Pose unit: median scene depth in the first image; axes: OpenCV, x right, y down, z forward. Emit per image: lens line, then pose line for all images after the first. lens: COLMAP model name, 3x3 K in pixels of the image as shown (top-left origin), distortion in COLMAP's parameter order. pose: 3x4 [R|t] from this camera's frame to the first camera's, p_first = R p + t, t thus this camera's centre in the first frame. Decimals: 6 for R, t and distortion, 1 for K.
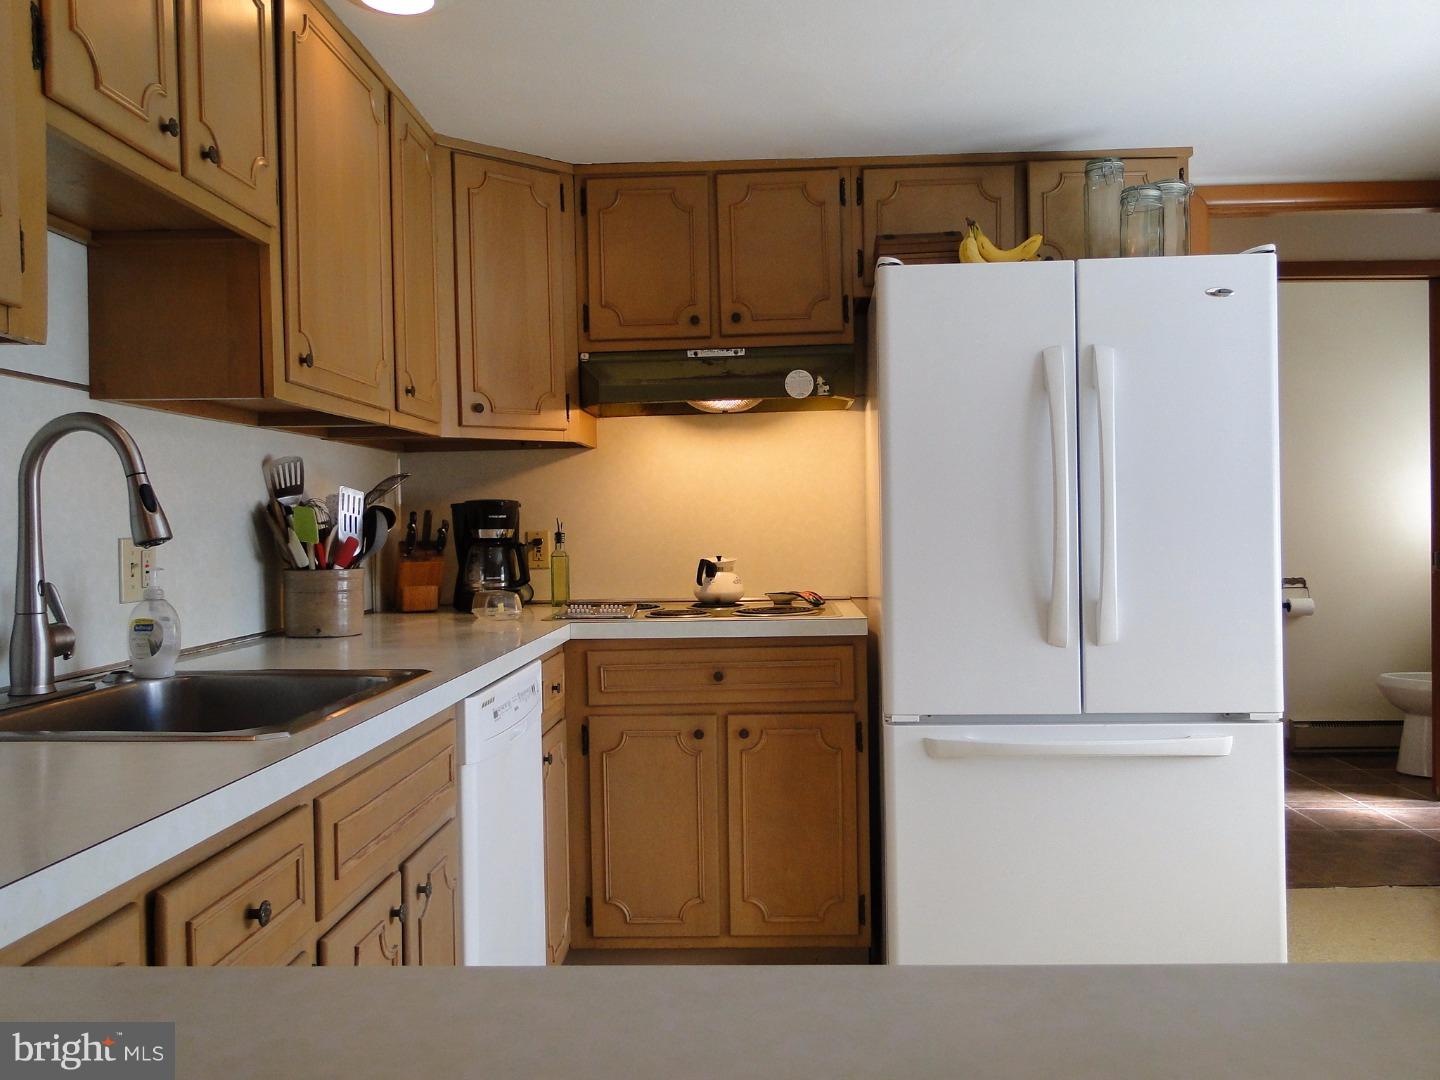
lens RADIAL K [[1191.6, 0, 719.8], [0, 1191.6, 536.6], [0, 0, 1]] dist [0.003786, -0.012665]
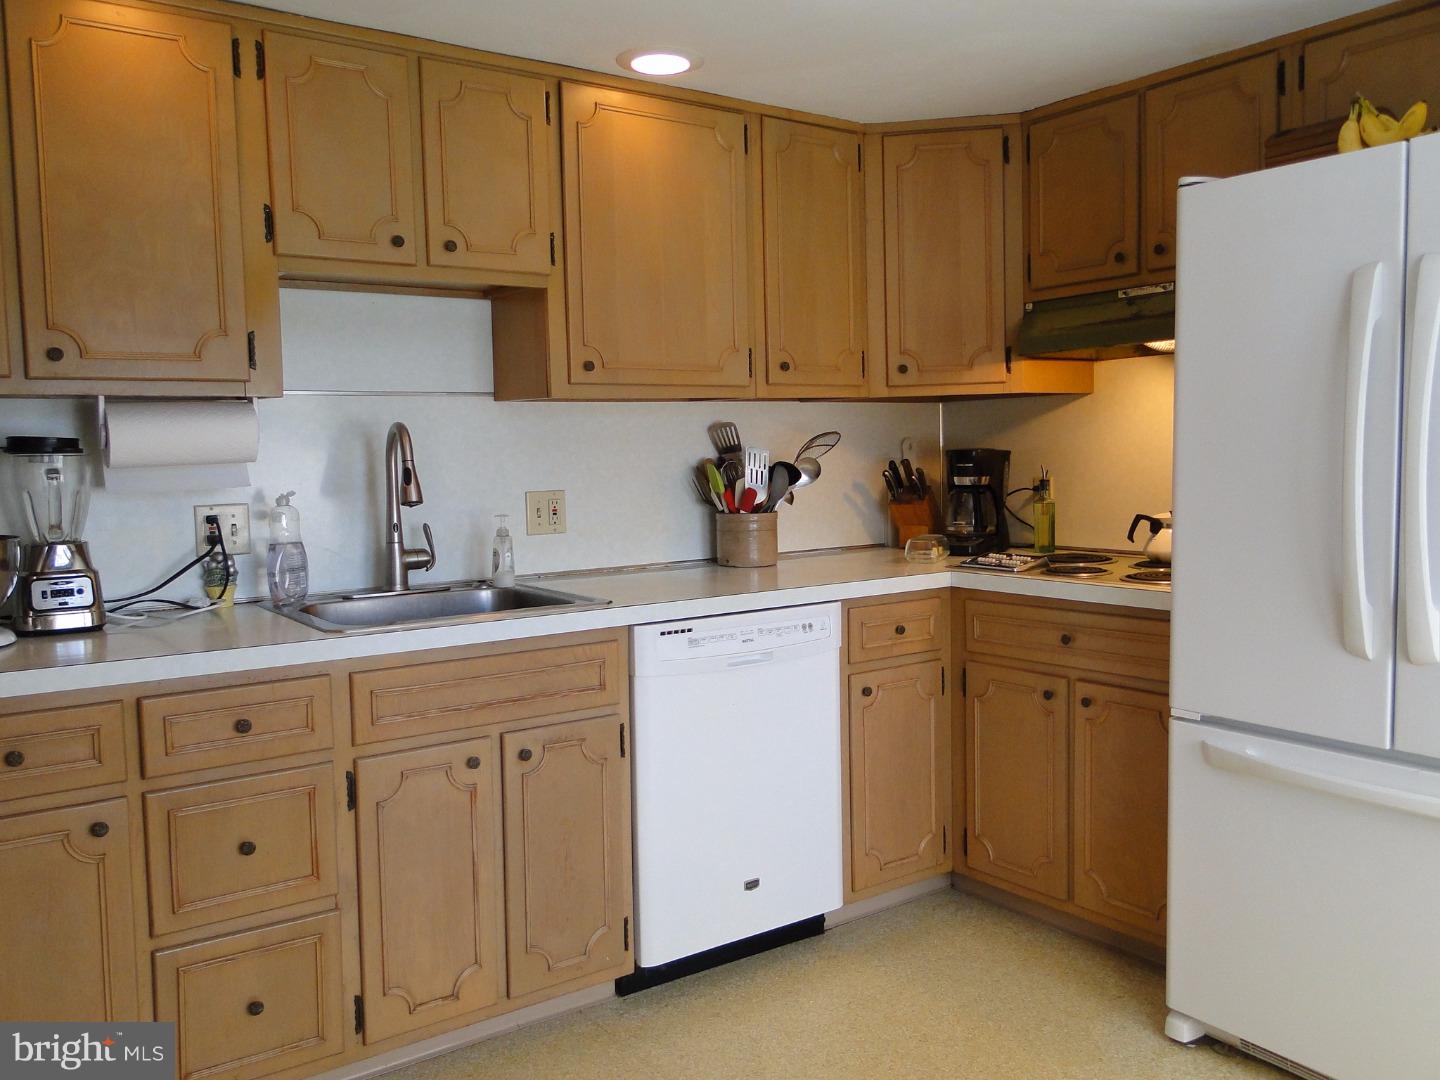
lens RADIAL K [[1191.6, 0, 714.5], [0, 1191.6, 540.4], [0, 0, 1]] dist [0.003786, -0.012665]
pose [[0.617107, 0.066643, -0.784052, 0.569610], [0.001335, 0.996317, 0.085736, -0.045765], [0.786878, -0.053954, 0.614745, 0.182890]]
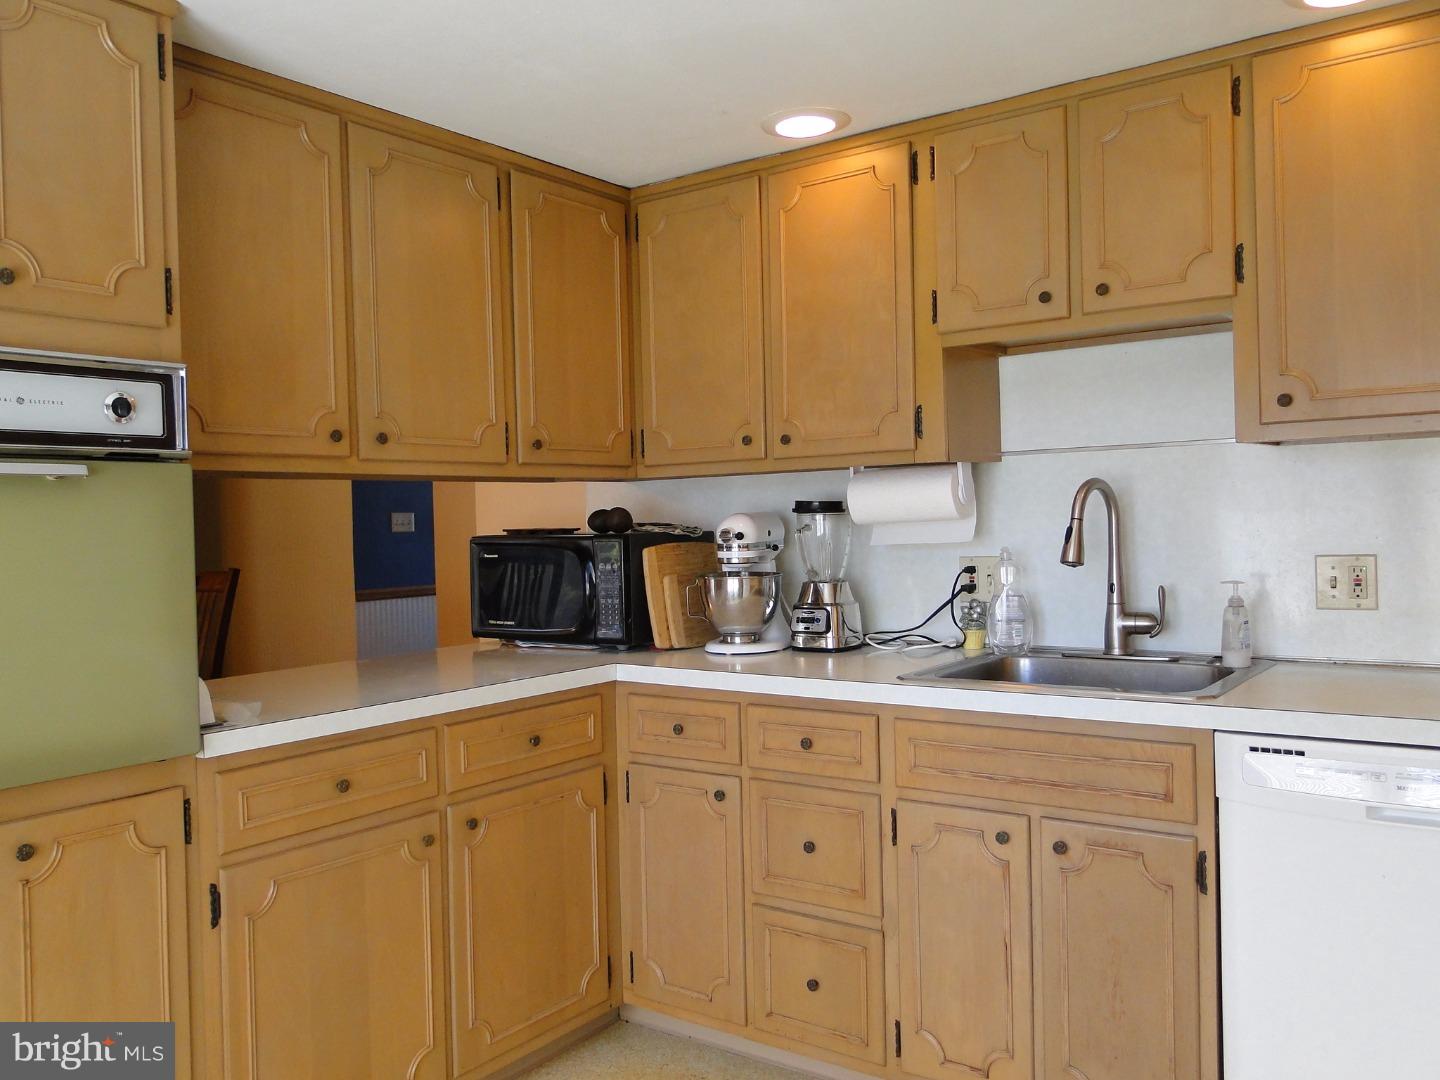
lens RADIAL K [[1191.6, 0, 708.9], [0, 1191.6, 539.8], [0, 0, 1]] dist [0.003786, -0.012665]
pose [[-0.558397, 0.048336, -0.828164, 0.582472], [0.030749, 0.998821, 0.037563, -0.054358], [0.829003, -0.004490, -0.559225, 0.809181]]
